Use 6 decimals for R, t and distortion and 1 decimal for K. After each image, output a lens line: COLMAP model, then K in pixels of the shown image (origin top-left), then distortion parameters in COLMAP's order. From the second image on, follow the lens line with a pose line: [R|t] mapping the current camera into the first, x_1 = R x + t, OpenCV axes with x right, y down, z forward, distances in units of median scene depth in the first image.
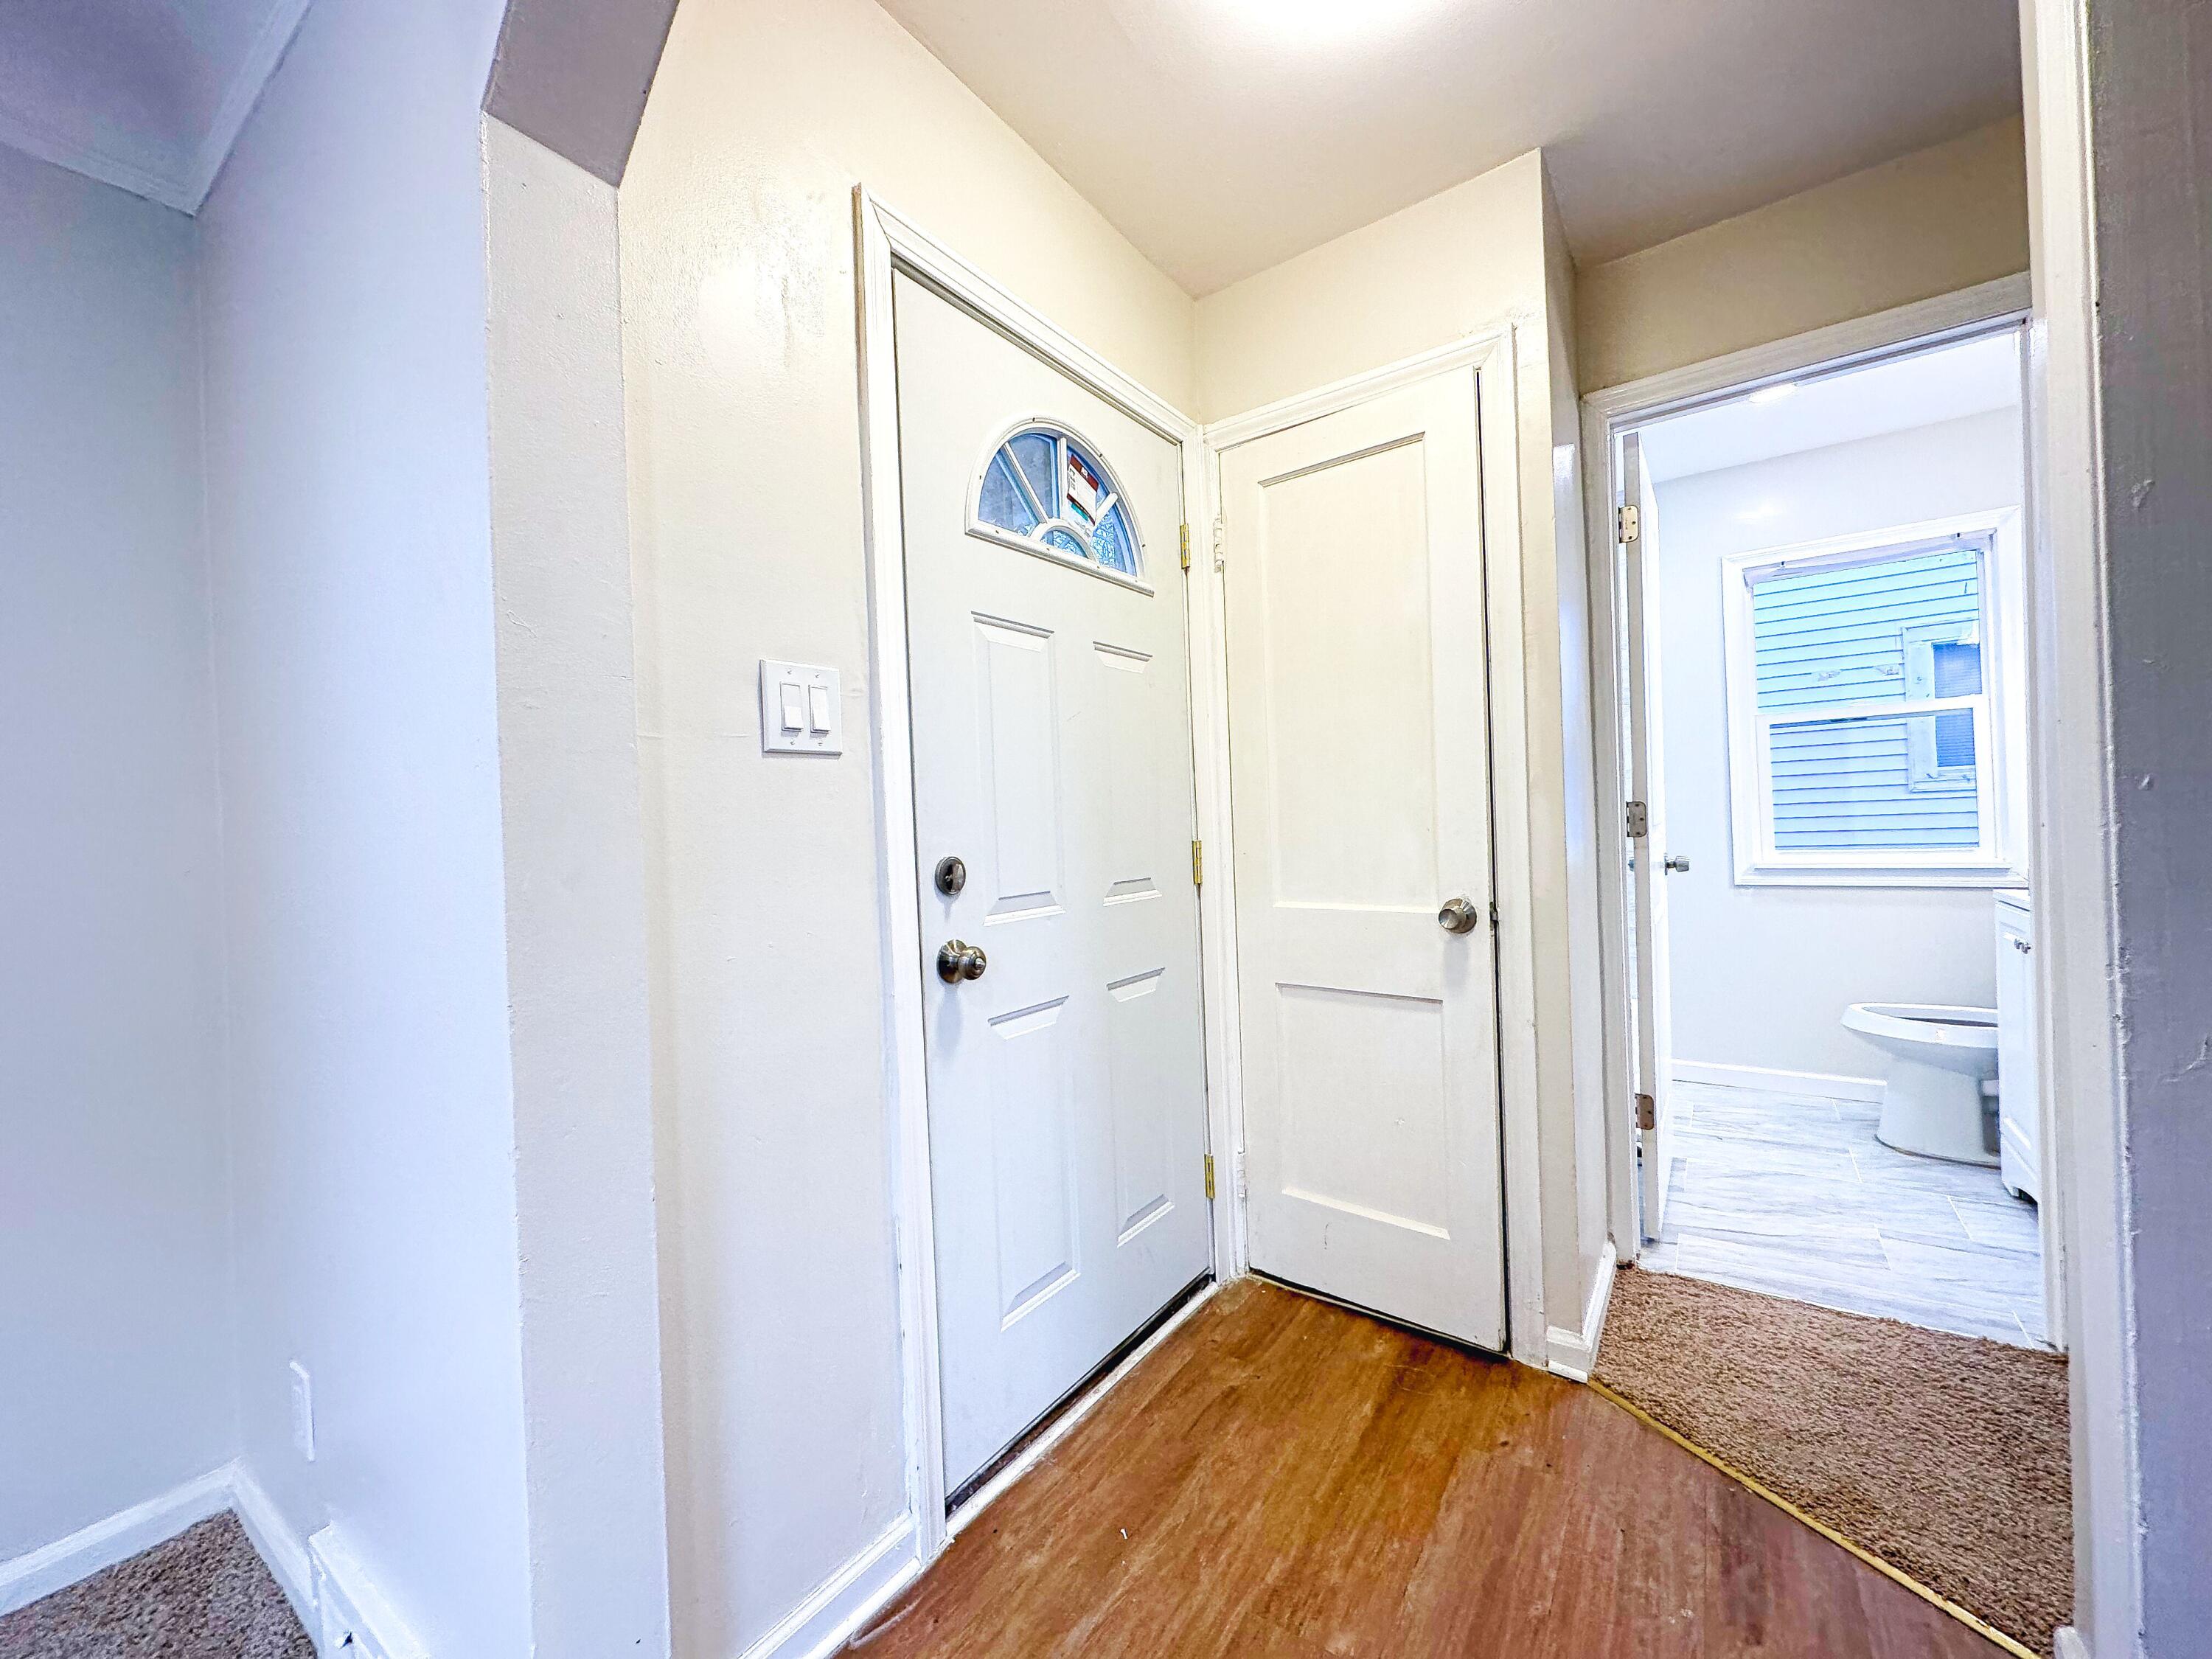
lens RADIAL K [[896.6, 0, 1109.9], [0, 896.6, 828.0], [0, 0, 1]] dist [0.000041, -0.001067]
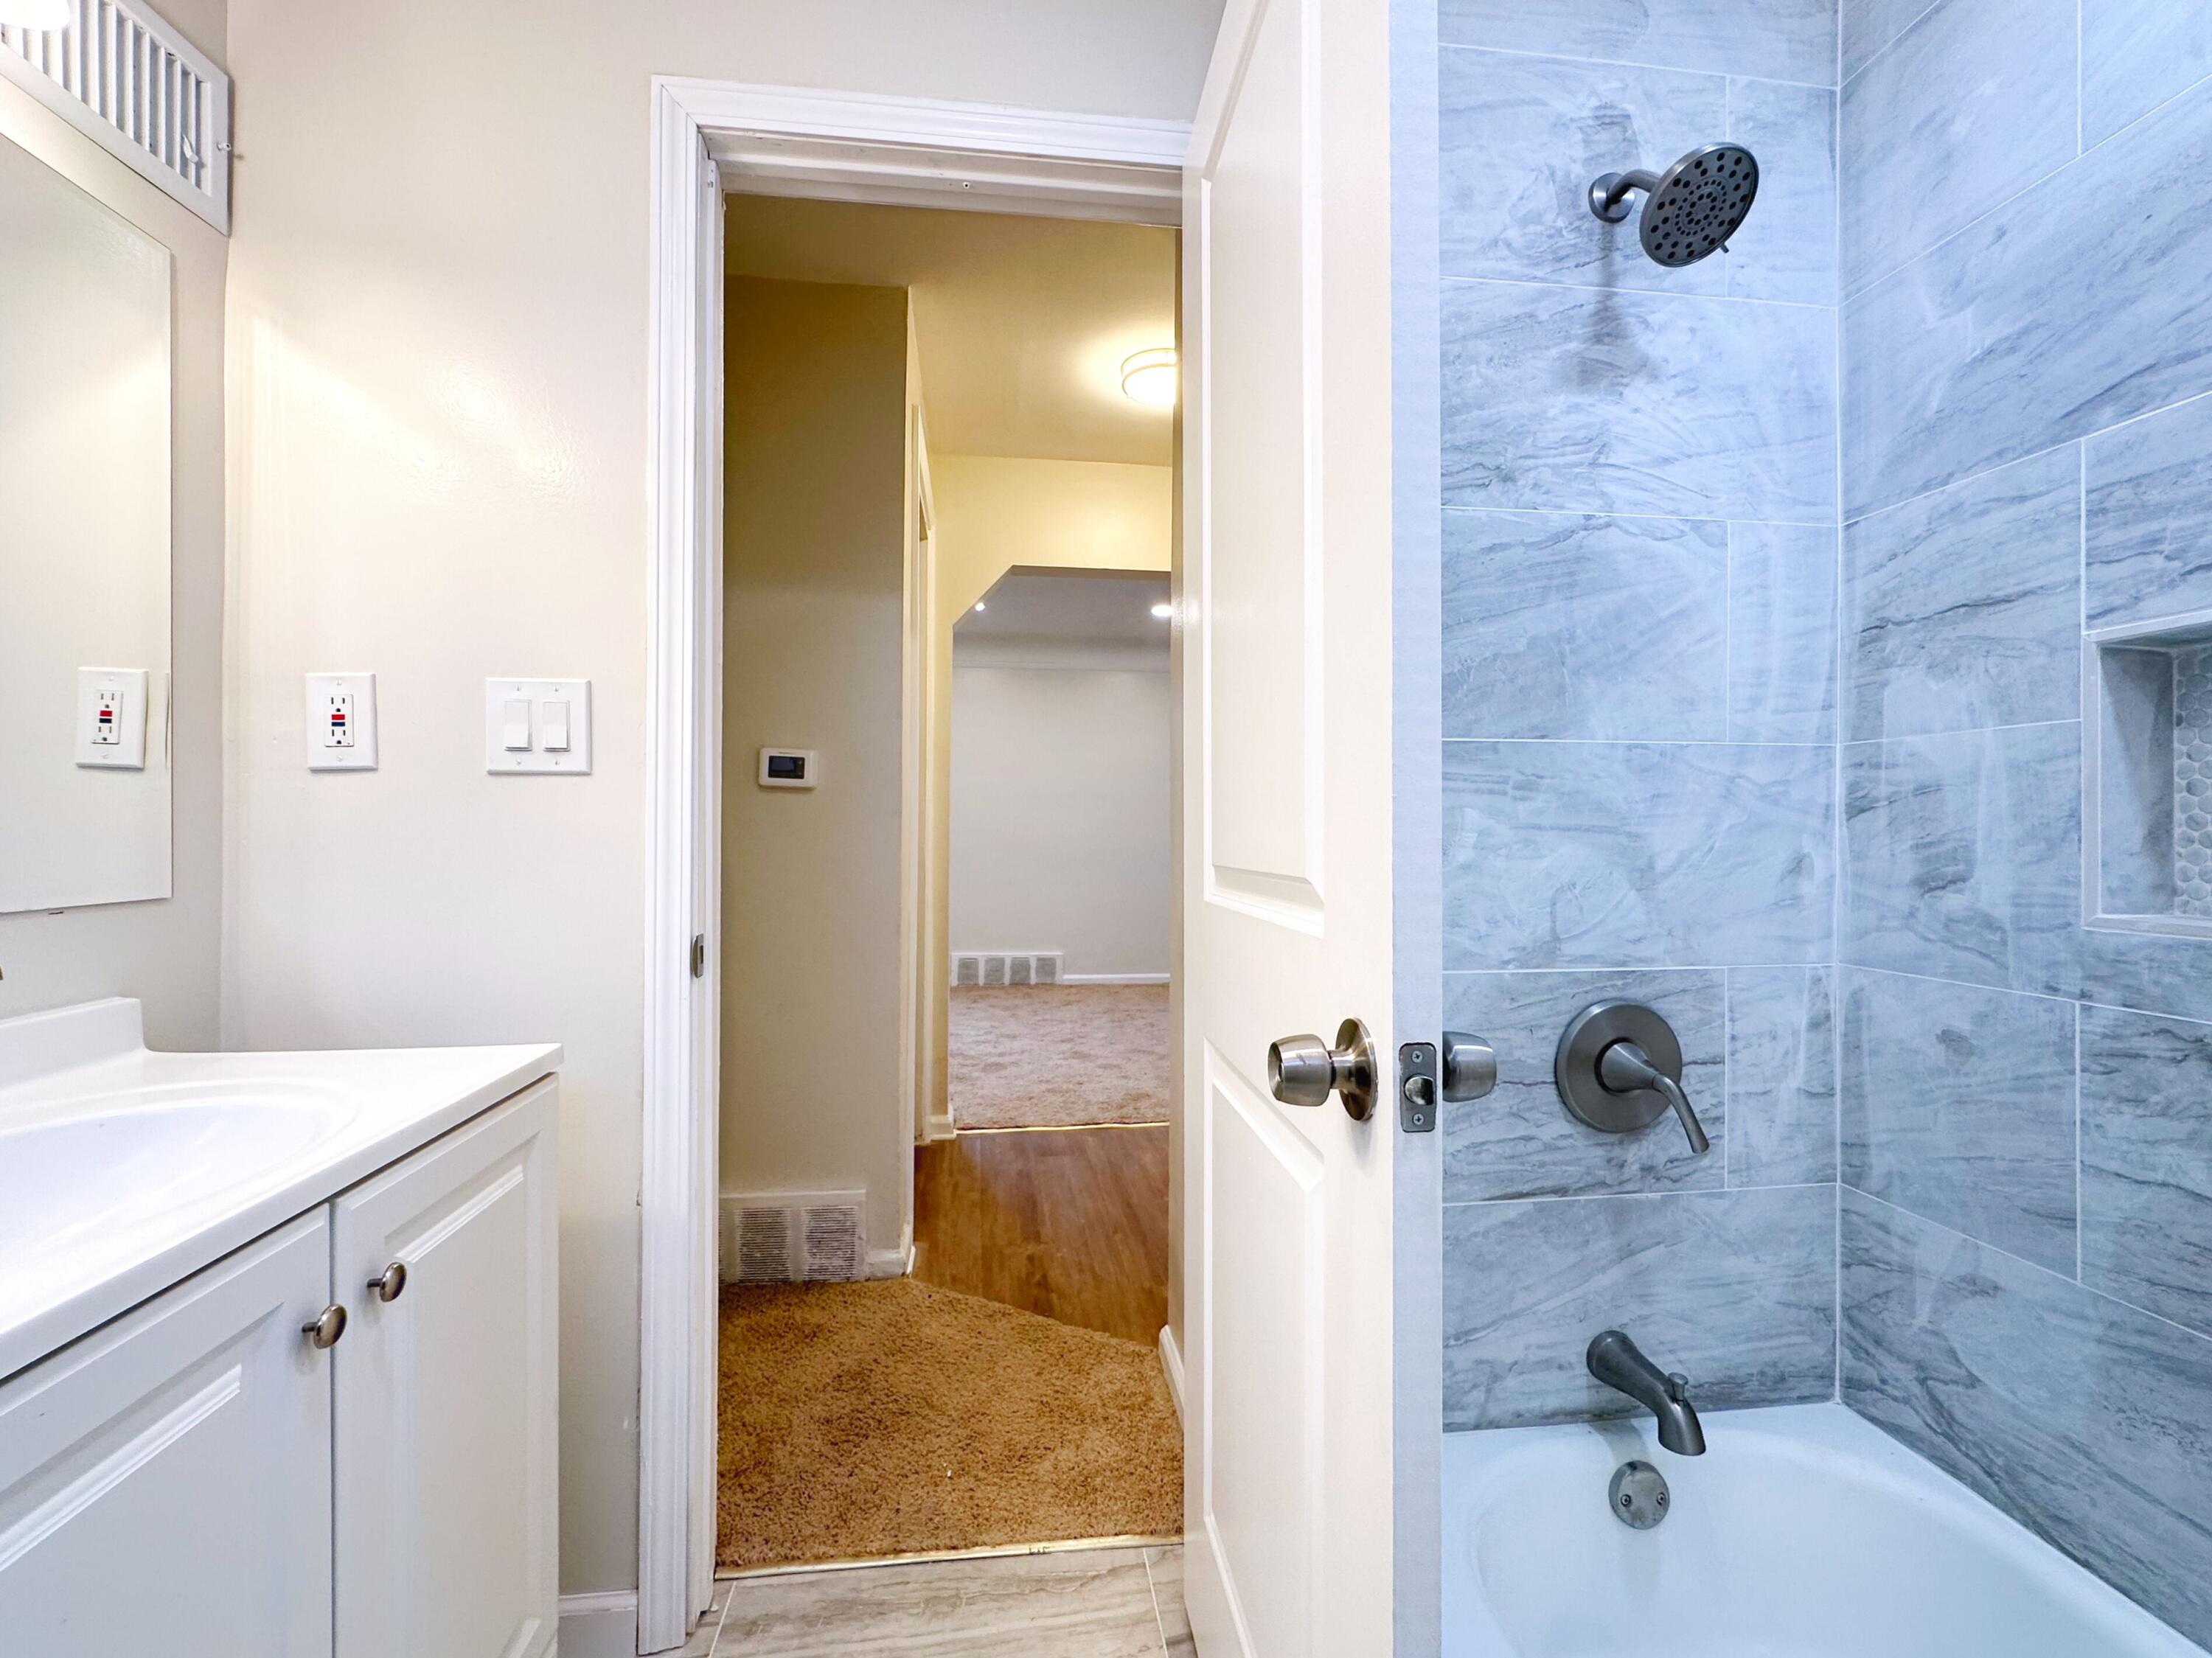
lens RADIAL K [[896.5, 0, 1102.3], [0, 896.5, 828.9], [0, 0, 1]] dist [0.000041, -0.001067]
pose [[-0.747505, 0.036217, -0.663268, 0.742760], [0.028063, 0.999343, 0.022941, -0.024433], [0.663663, -0.001465, -0.748030, 1.022127]]
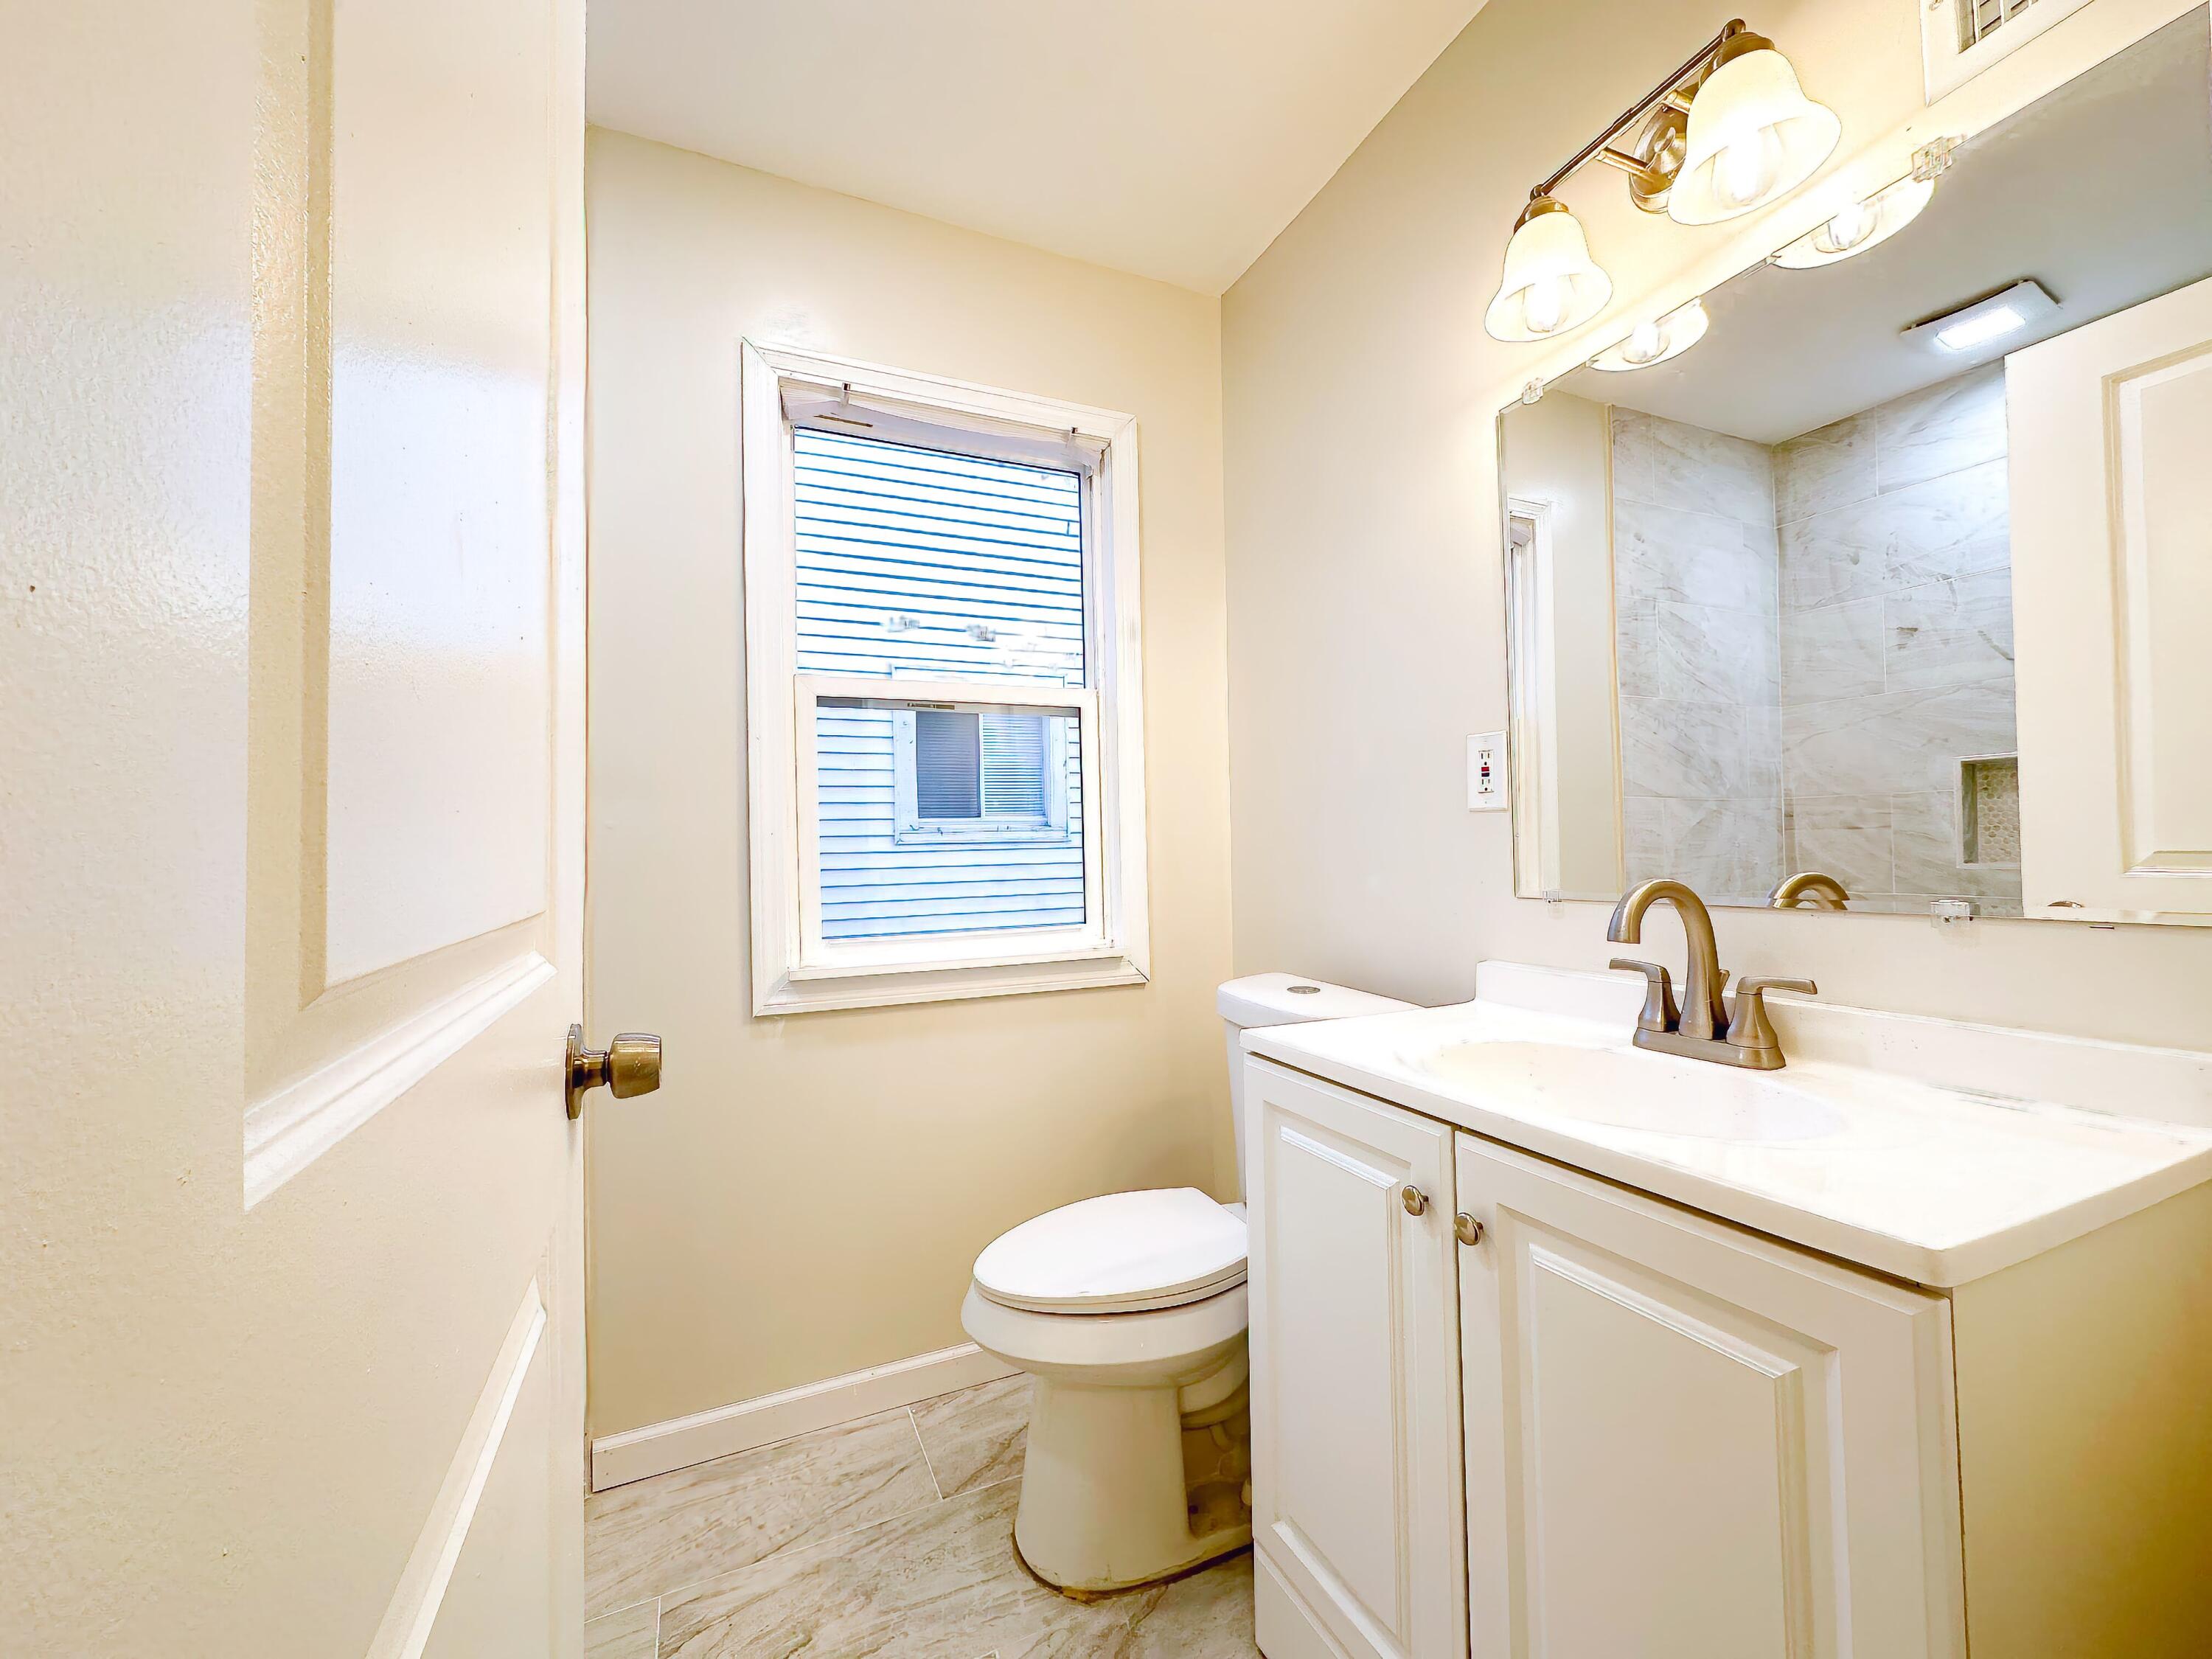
lens RADIAL K [[896.6, 0, 1099.4], [0, 896.6, 831.3], [0, 0, 1]] dist [0.000041, -0.001067]
pose [[0.518997, 0.044037, 0.853641, 0.427850], [0.000347, 0.998661, -0.051729, -0.011669], [-0.854776, 0.027144, 0.518287, 0.665195]]
